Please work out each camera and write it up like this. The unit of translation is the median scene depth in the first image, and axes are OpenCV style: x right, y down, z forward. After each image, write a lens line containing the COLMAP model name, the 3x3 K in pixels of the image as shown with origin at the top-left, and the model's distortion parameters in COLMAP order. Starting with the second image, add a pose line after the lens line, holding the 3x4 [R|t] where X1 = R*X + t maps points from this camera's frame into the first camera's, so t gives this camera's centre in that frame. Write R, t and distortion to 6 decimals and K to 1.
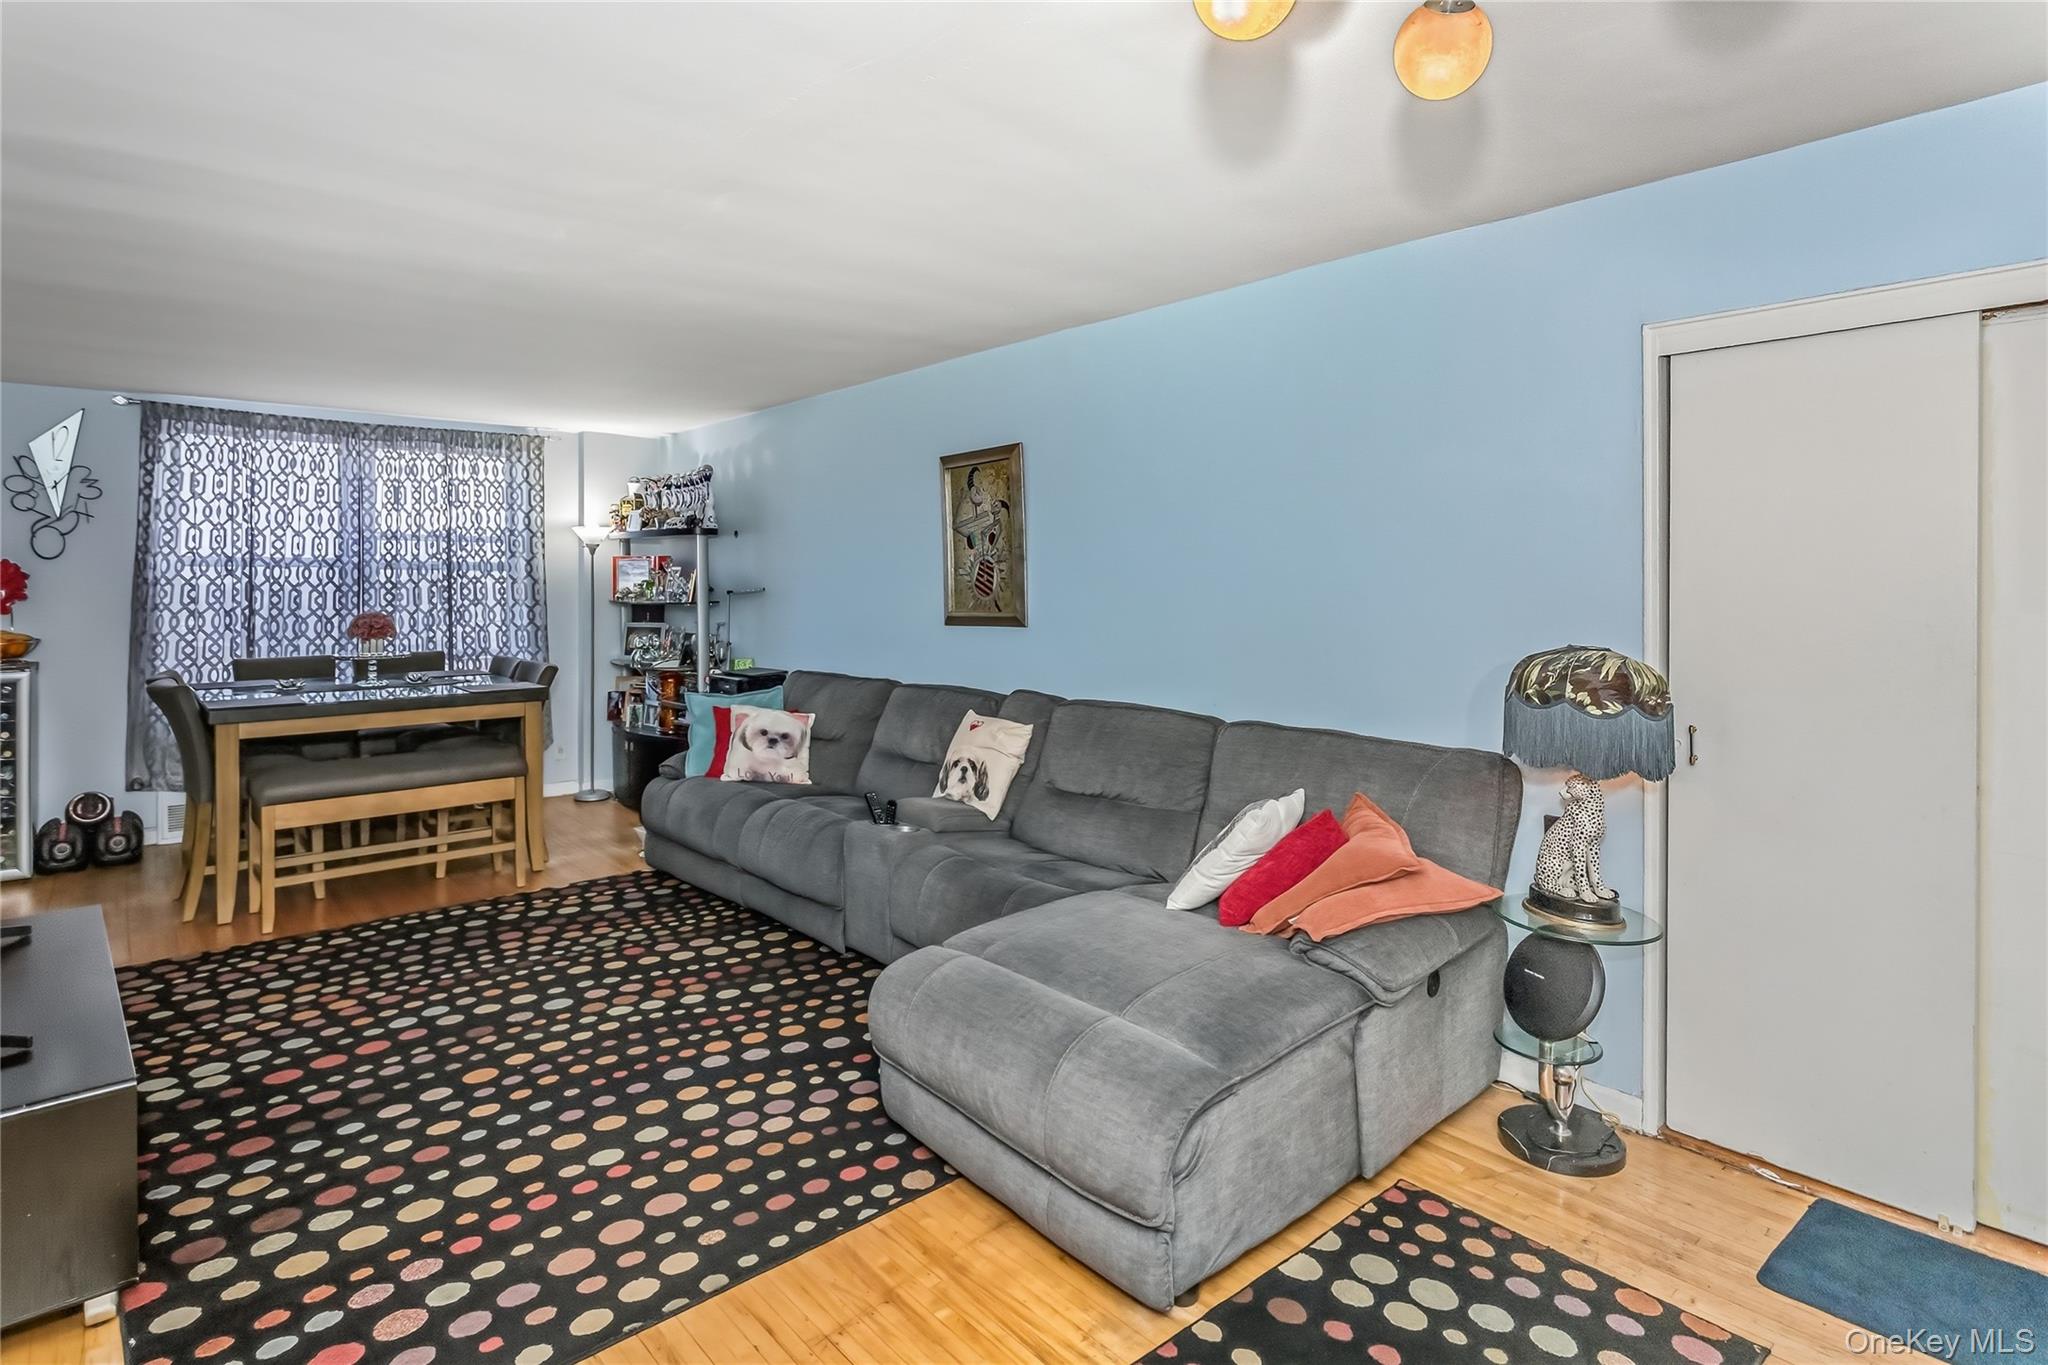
lens RADIAL K [[1054.9, 0, 1026.2], [0, 1054.9, 594.4], [0, 0, 1]] dist [-0.001901, -0.001643]
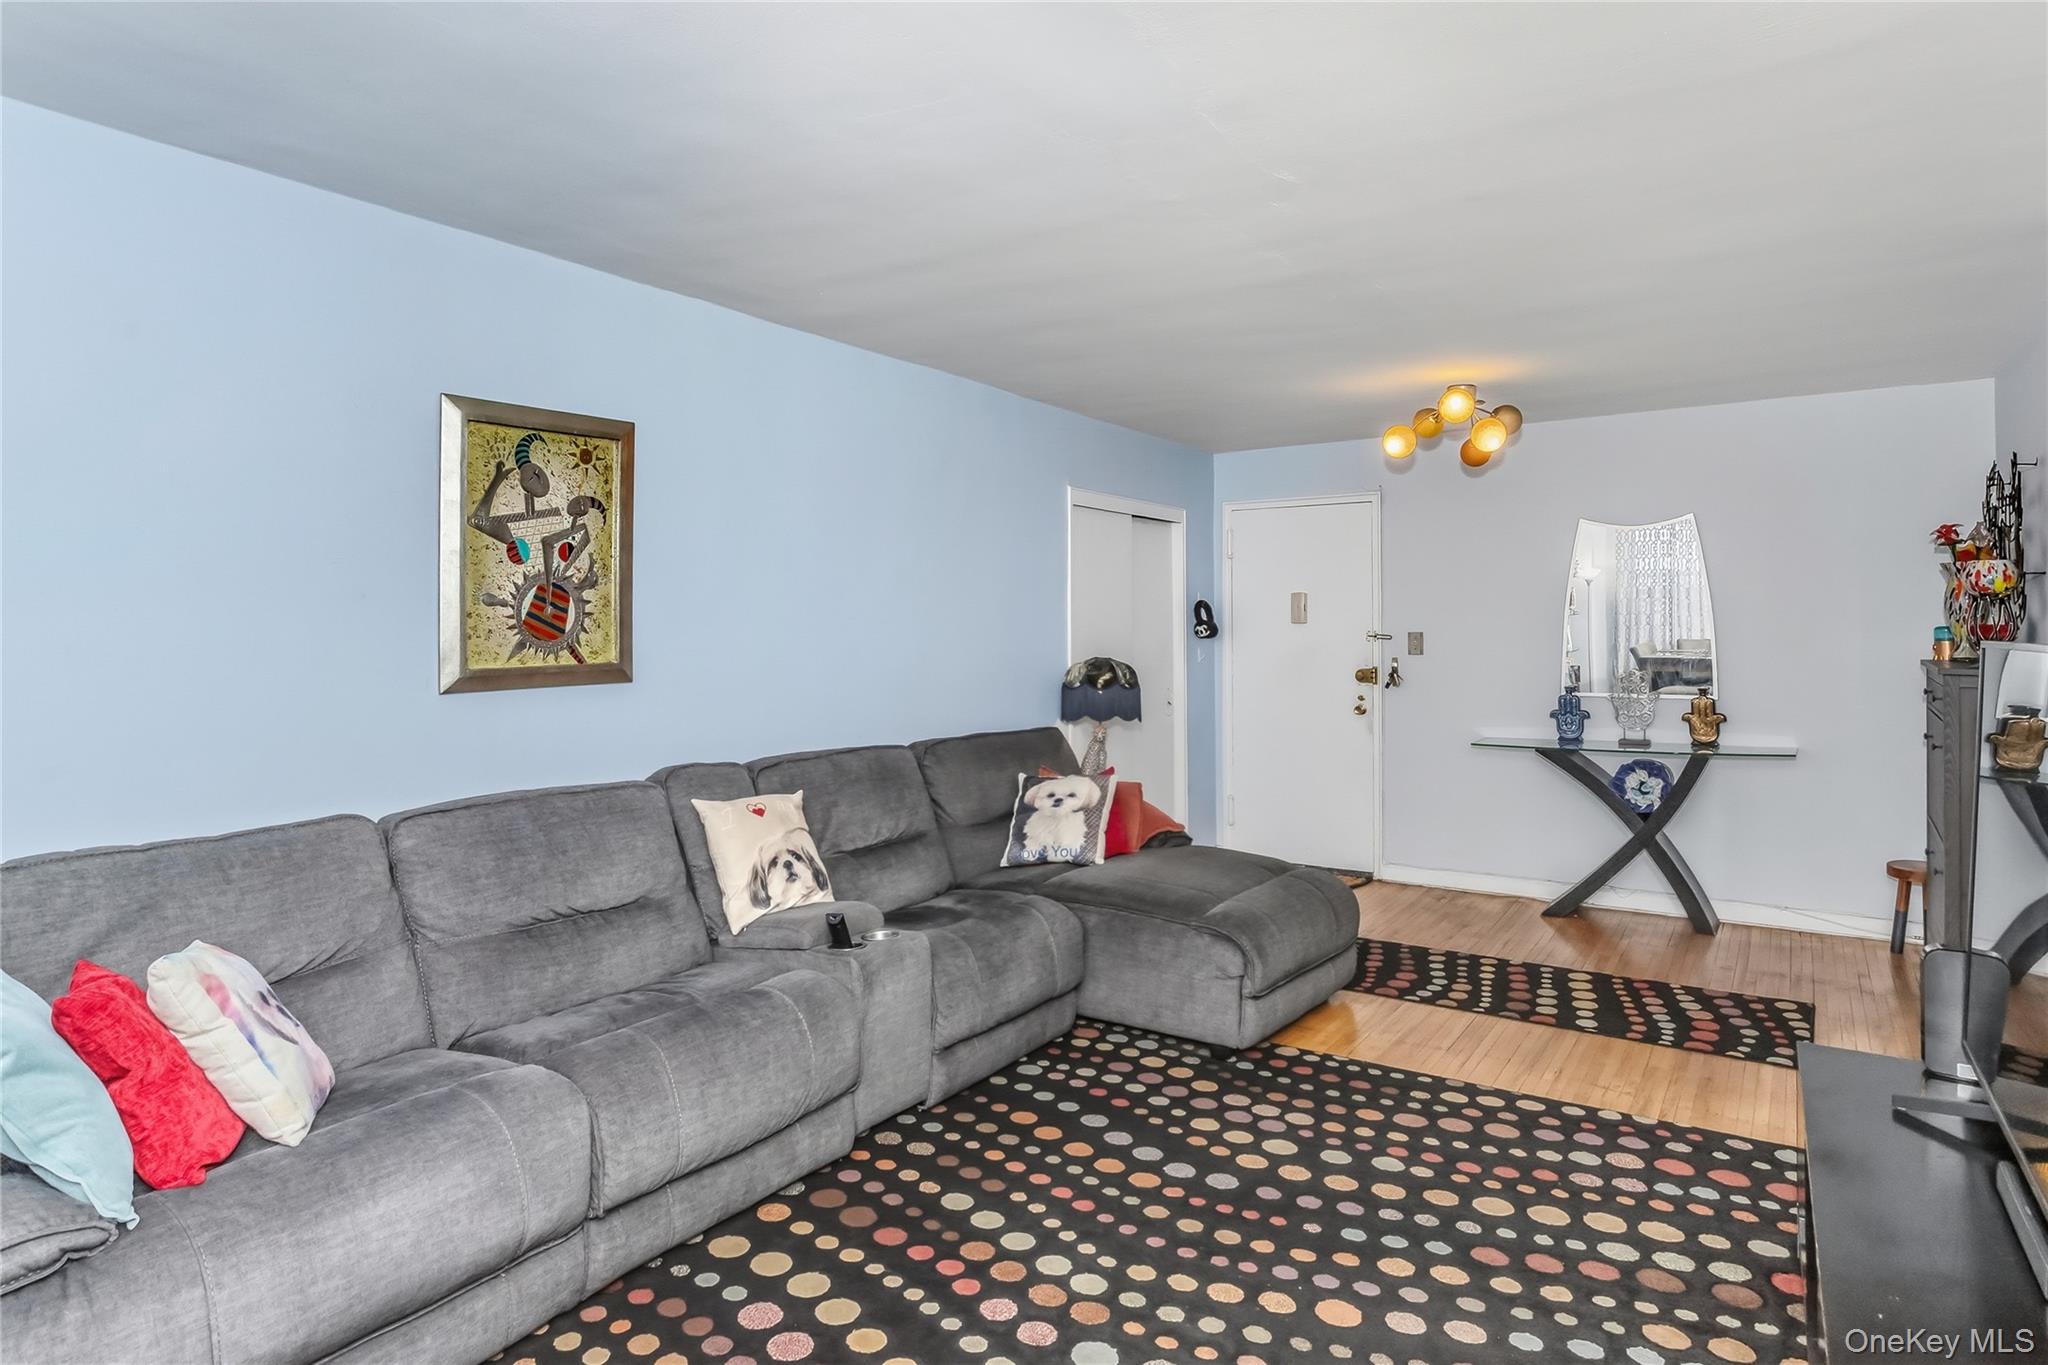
lens RADIAL K [[1139.8, 0, 1023.3], [0, 1139.8, 628.3], [0, 0, 1]] dist [-0.001745, -0.001003]
pose [[-0.246228, 0.005182, 0.969198, -1.420596], [0.004624, 0.999981, -0.004172, -0.002524], [-0.969201, 0.003454, -0.246247, 1.634405]]
